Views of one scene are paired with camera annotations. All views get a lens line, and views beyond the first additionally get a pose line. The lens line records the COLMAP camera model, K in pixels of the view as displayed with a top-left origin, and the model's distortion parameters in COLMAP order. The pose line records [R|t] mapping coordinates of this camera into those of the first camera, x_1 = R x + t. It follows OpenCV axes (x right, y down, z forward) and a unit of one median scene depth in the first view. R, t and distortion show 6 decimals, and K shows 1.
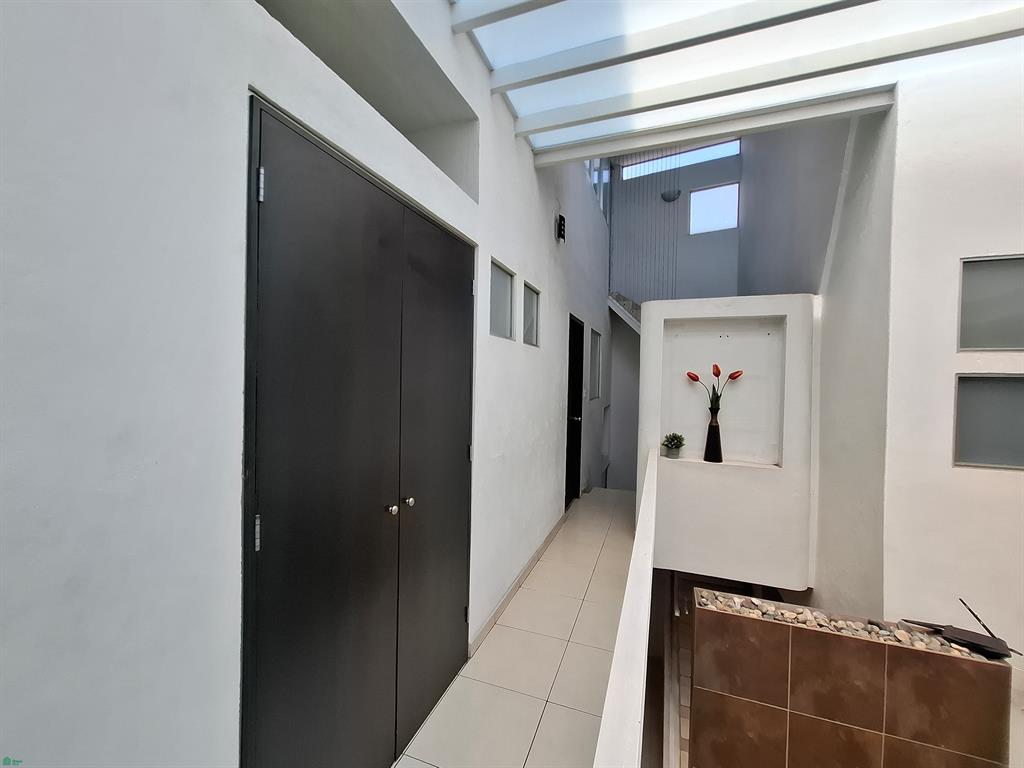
lens RADIAL K [[412.1, 0, 513.0], [0, 412.1, 382.4], [0, 0, 1]] dist [-0.000871, 0.000488]
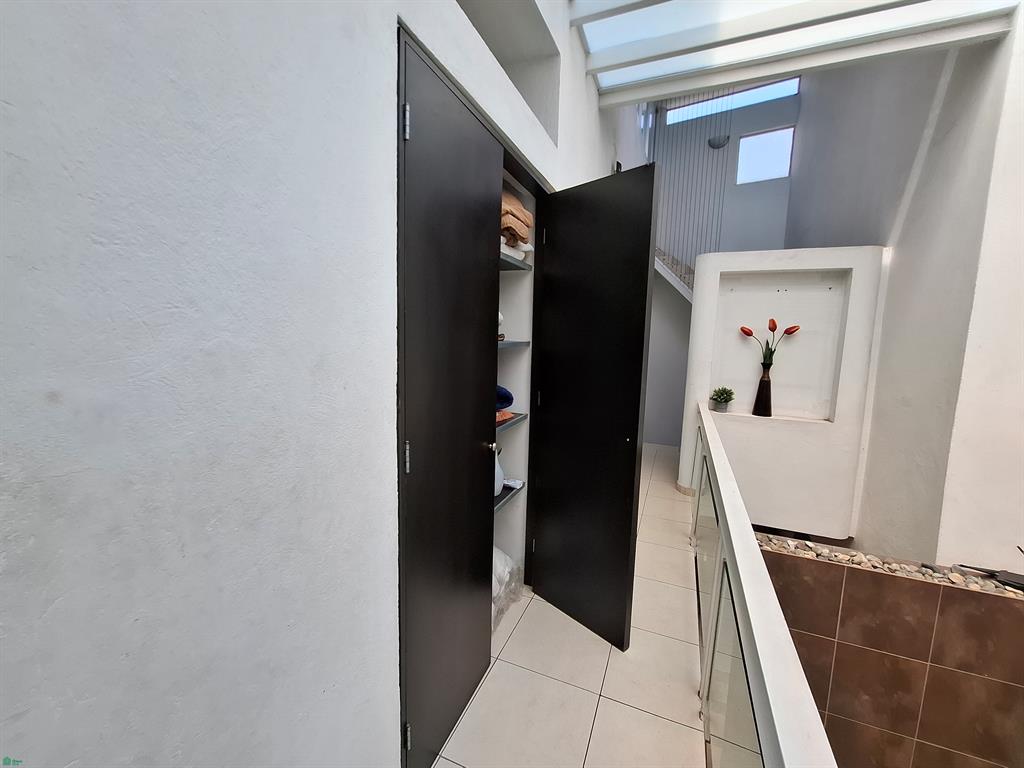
lens RADIAL K [[407.6, 0, 513.8], [0, 407.6, 382.6], [0, 0, 1]] dist [-0.001199, -0.000059]
pose [[0.999092, 0.016338, -0.039356, -0.131734], [-0.012229, 0.994658, 0.102494, 0.023201], [0.040820, -0.101919, 0.993955, -0.023174]]
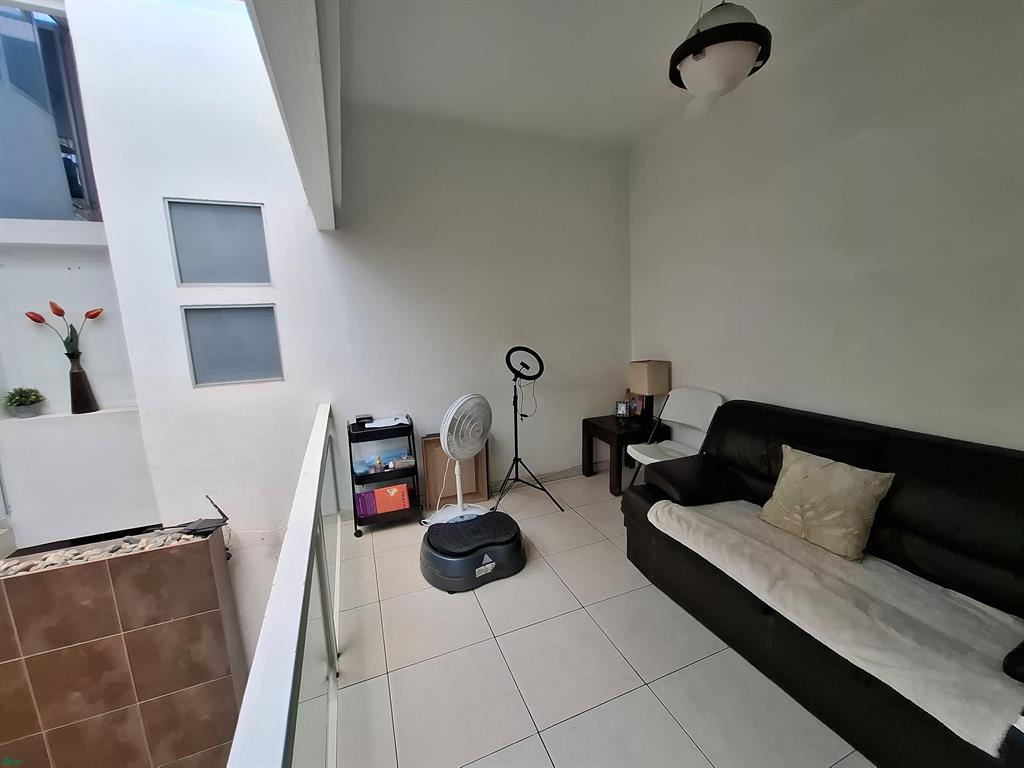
lens RADIAL K [[416.2, 0, 524.7], [0, 416.2, 383.2], [0, 0, 1]] dist [0.000814, 0.000299]
pose [[0.730101, -0.145318, 0.667709, 0.894654], [0.047662, 0.985576, 0.162382, 0.042532], [-0.681675, -0.086731, 0.726496, -0.441184]]
